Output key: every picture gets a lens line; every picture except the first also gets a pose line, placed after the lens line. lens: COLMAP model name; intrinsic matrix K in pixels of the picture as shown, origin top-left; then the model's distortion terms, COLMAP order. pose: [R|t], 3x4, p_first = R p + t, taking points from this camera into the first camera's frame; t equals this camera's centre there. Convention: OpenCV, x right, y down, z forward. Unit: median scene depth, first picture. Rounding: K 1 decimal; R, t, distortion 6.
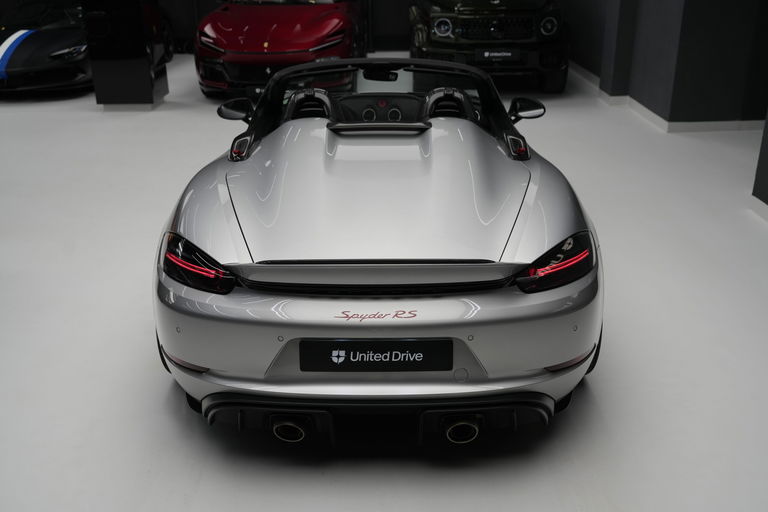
lens RADIAL K [[756.1, 0, 381.4], [0, 756.1, 258.1], [0, 0, 1]] dist [0.016036, 0.000000]
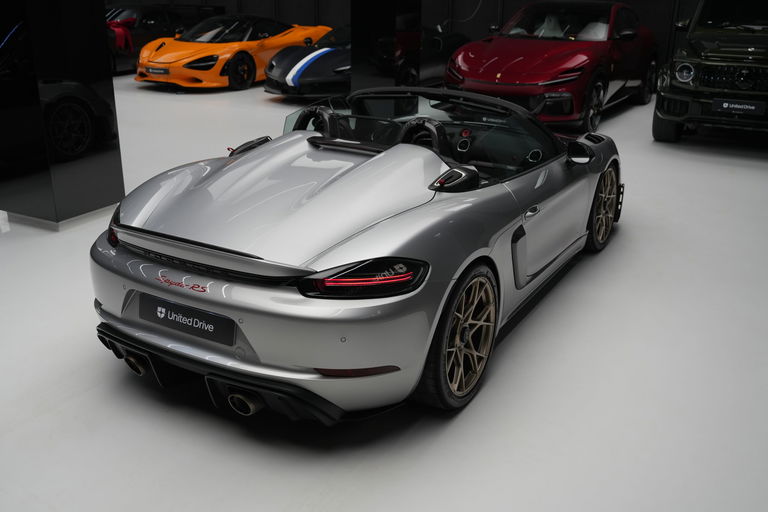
lens RADIAL K [[756.1, 0, 385.2], [0, 756.1, 253.2], [0, 0, 1]] dist [0.016036, 0.000000]
pose [[0.868502, 0.189694, -0.457952, 0.235575], [-0.210184, 0.977641, 0.006349, -0.014106], [0.448917, 0.090740, 0.888954, 0.018387]]
